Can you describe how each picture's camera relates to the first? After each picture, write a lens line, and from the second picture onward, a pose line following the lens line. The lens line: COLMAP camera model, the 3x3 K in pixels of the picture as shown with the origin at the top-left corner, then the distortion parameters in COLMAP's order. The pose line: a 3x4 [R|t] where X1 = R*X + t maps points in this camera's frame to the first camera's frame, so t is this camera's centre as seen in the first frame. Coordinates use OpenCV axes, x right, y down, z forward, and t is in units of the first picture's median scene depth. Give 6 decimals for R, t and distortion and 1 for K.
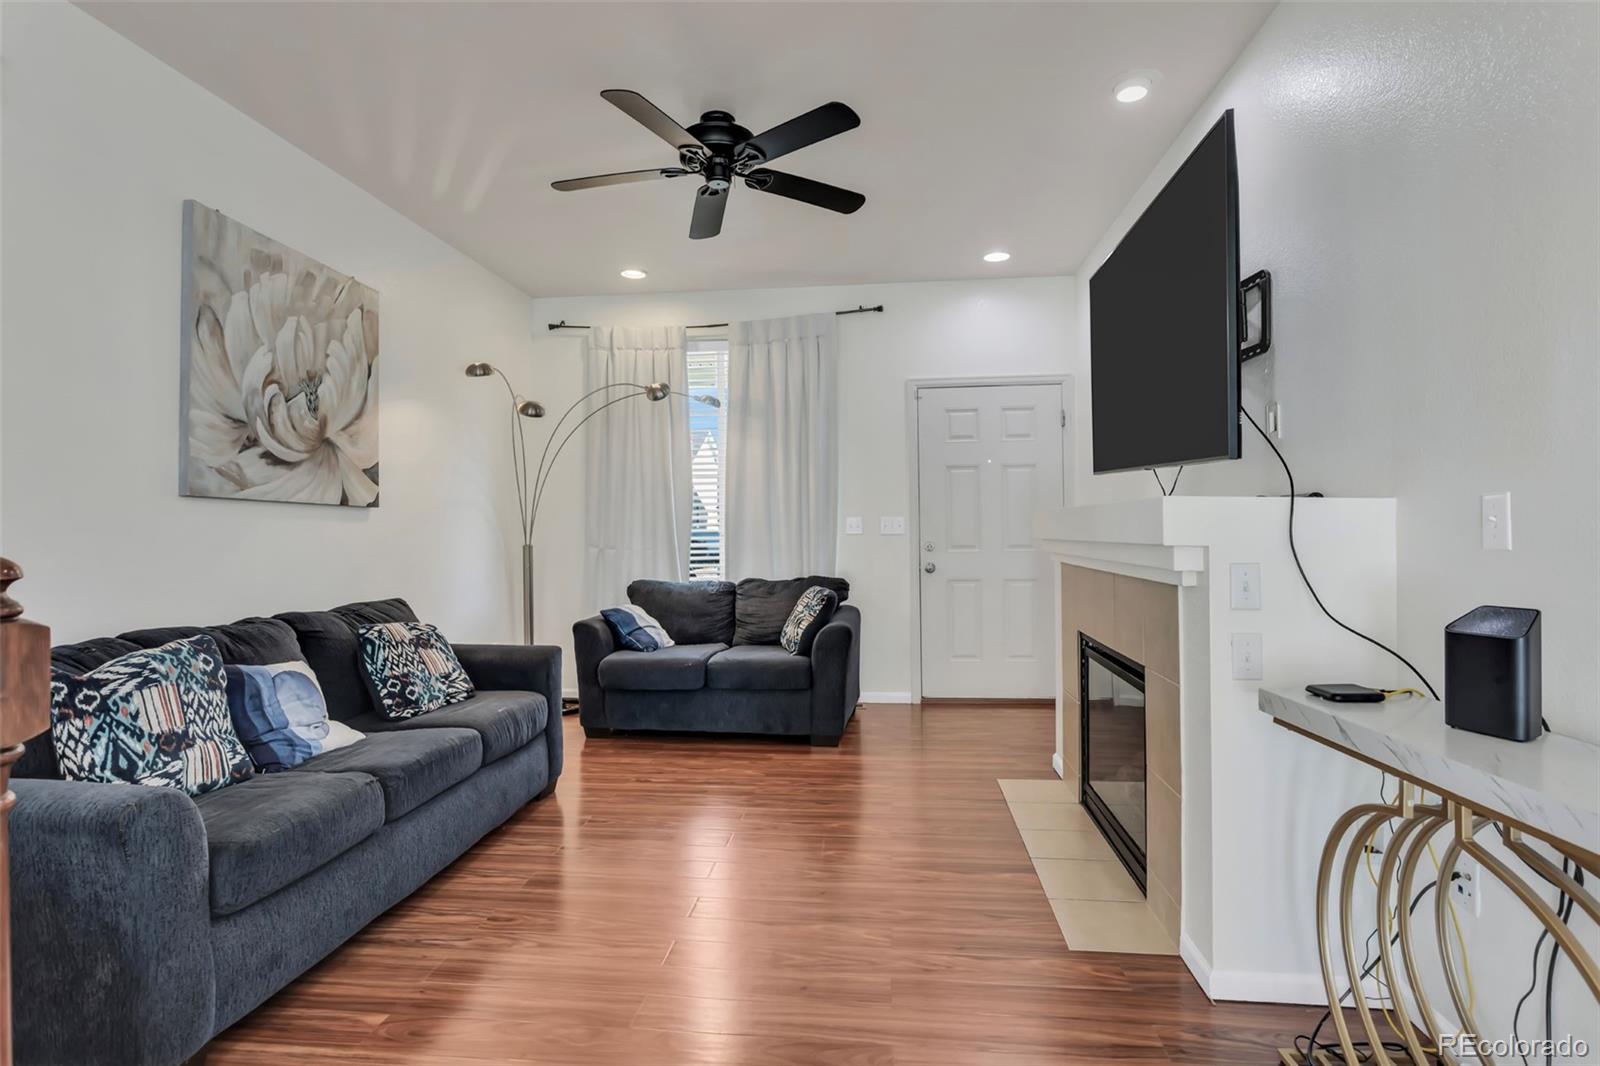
lens RADIAL K [[792.4, 0, 830.8], [0, 792.4, 526.1], [0, 0, 1]] dist [-0.003093, 0.003713]
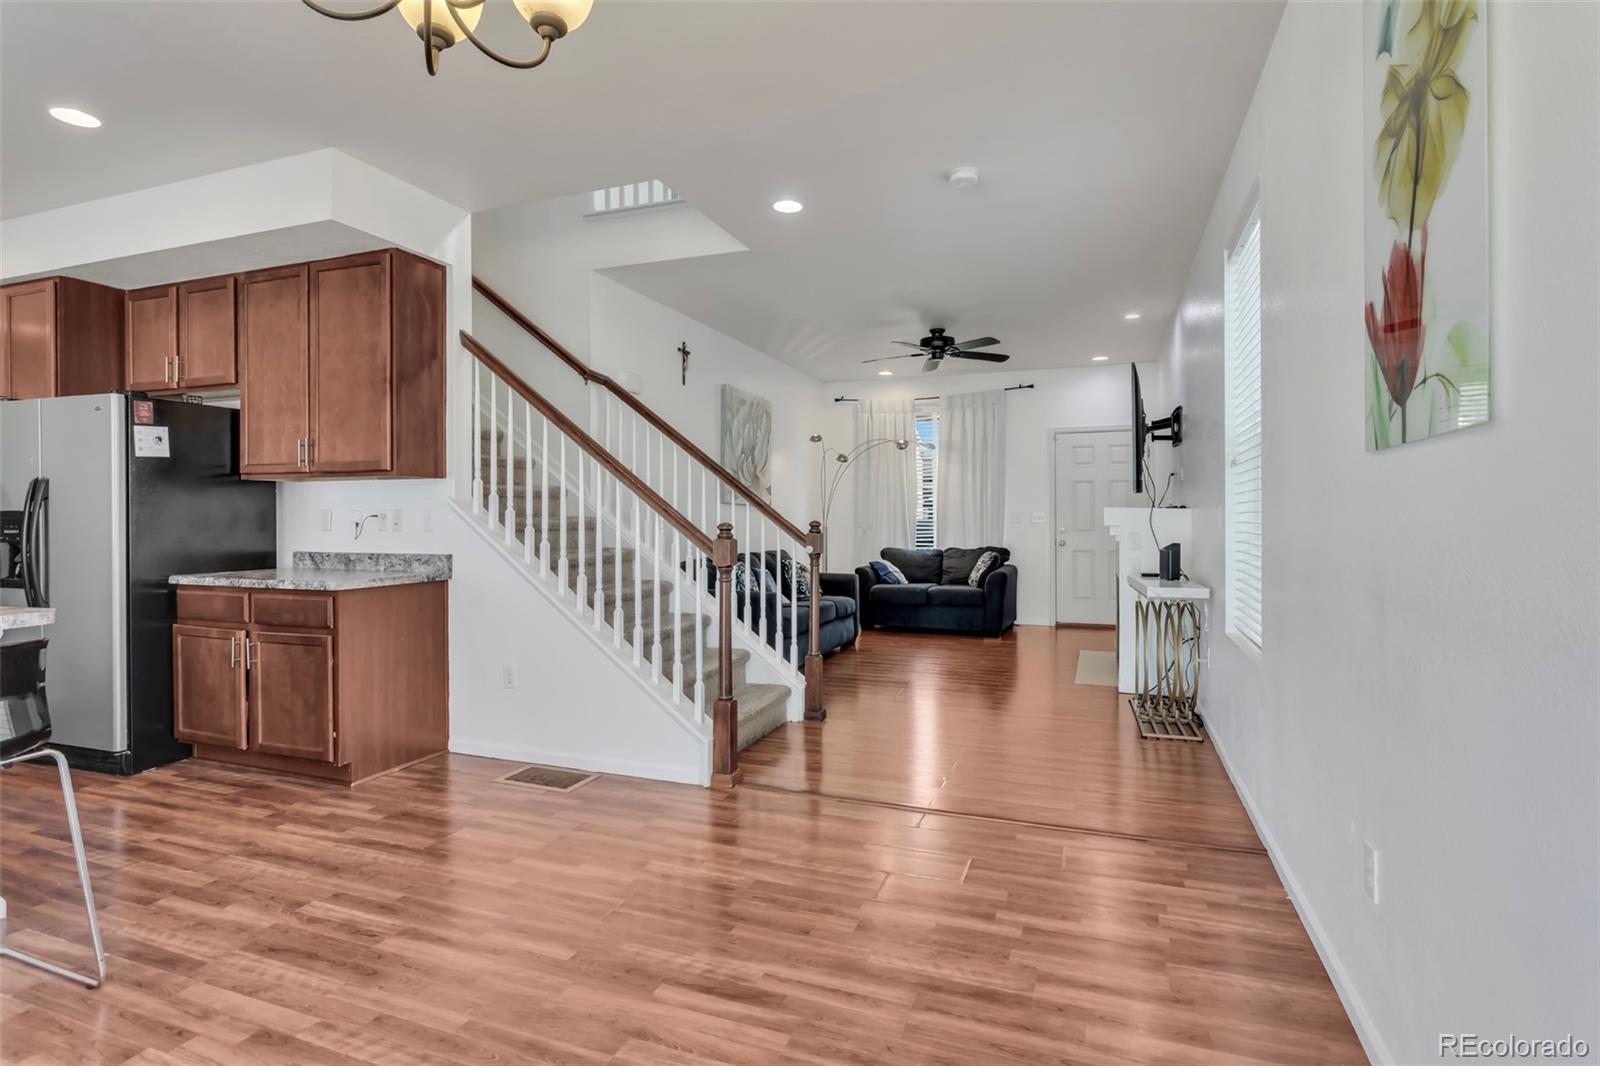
lens RADIAL K [[792.4, 0, 806.4], [0, 792.4, 519.5], [0, 0, 1]] dist [-0.003093, 0.003713]
pose [[0.960426, 0.009295, -0.278379, 0.104167], [-0.007958, 0.999951, 0.005930, -0.002860], [0.278420, -0.003480, 0.960453, -1.035449]]
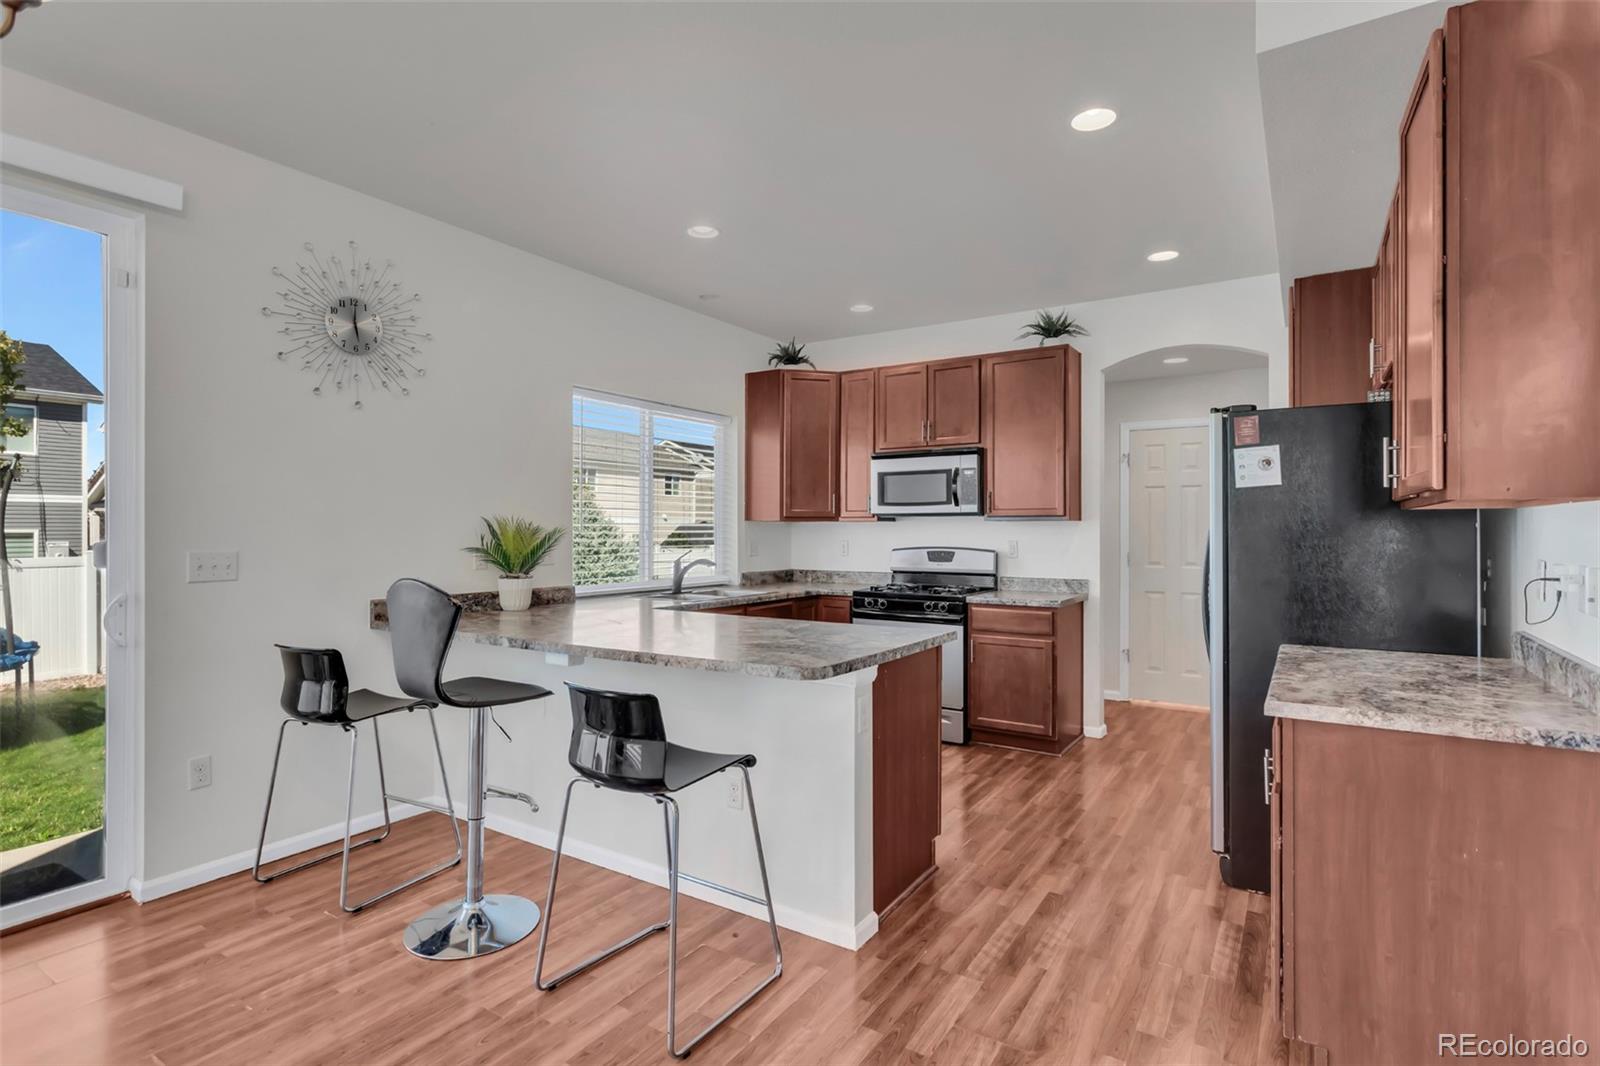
lens RADIAL K [[792.4, 0, 802.8], [0, 792.4, 528.5], [0, 0, 1]] dist [-0.003093, 0.003713]
pose [[-0.473754, 0.008991, -0.880612, -0.088151], [0.005480, 0.999959, 0.007262, -0.037761], [0.880640, -0.001386, -0.473783, -0.301788]]
